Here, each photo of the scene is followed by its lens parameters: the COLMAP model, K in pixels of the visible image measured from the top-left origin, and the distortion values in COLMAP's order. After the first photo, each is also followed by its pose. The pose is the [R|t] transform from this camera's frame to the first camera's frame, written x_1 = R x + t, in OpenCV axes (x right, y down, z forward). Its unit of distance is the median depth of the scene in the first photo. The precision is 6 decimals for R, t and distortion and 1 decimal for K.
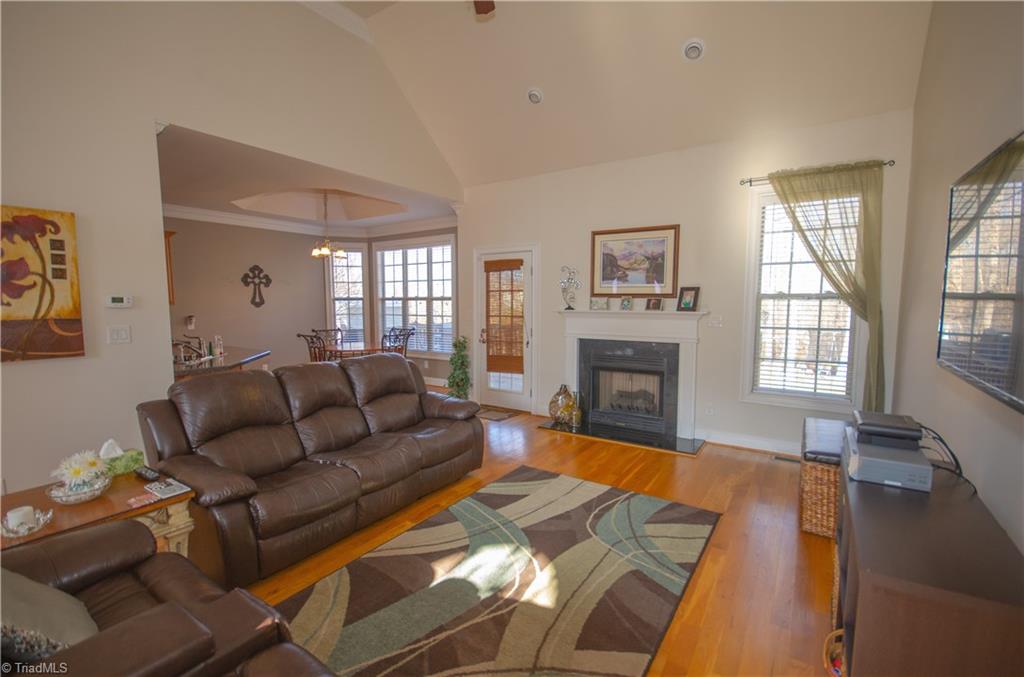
lens RADIAL K [[451.9, 0, 511.4], [0, 451.9, 339.5], [0, 0, 1]] dist [0.000414, -0.004123]
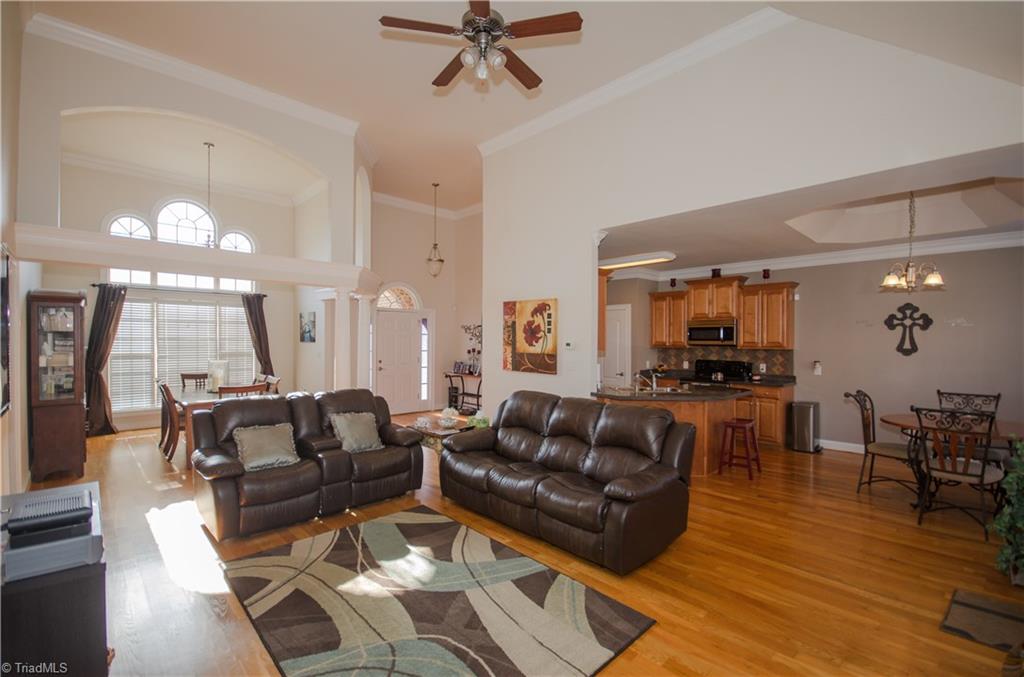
lens RADIAL K [[451.9, 0, 509.6], [0, 451.9, 342.2], [0, 0, 1]] dist [0.000414, -0.004123]
pose [[-0.221534, 0.006903, -0.975128, 0.551344], [-0.091723, 0.995394, 0.027884, -0.080198], [0.970829, 0.095619, -0.219881, 0.751886]]
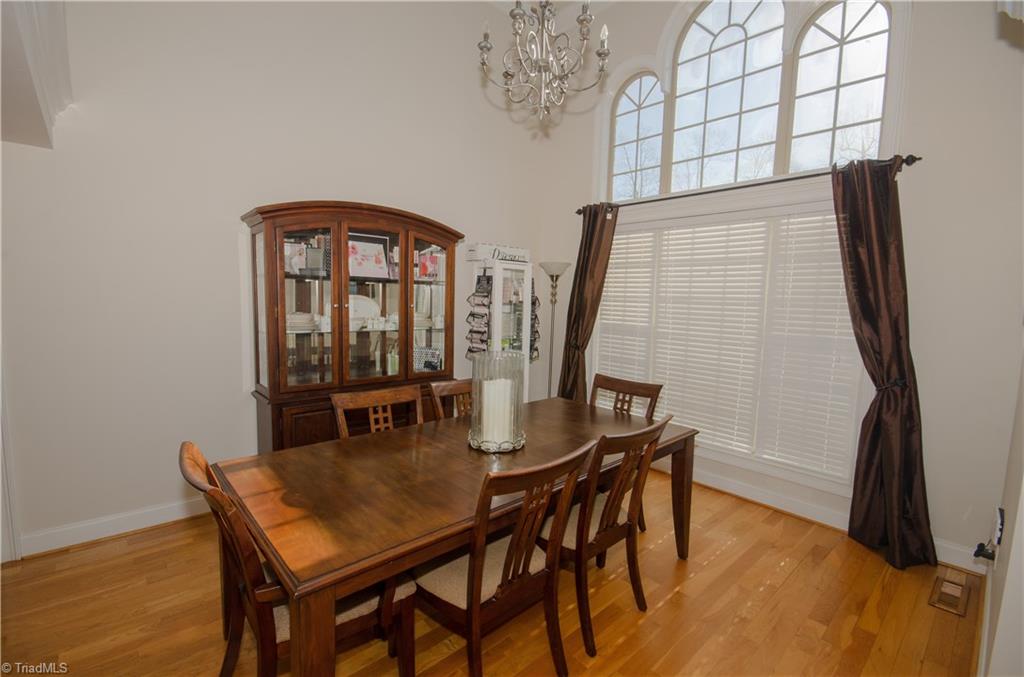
lens RADIAL K [[451.9, 0, 511.6], [0, 451.9, 346.5], [0, 0, 1]] dist [0.000414, -0.004123]
pose [[-0.965267, -0.049638, 0.256508, -0.680738], [-0.002562, 0.983537, 0.180687, 0.002004], [-0.261254, 0.173754, -0.949503, 0.065290]]
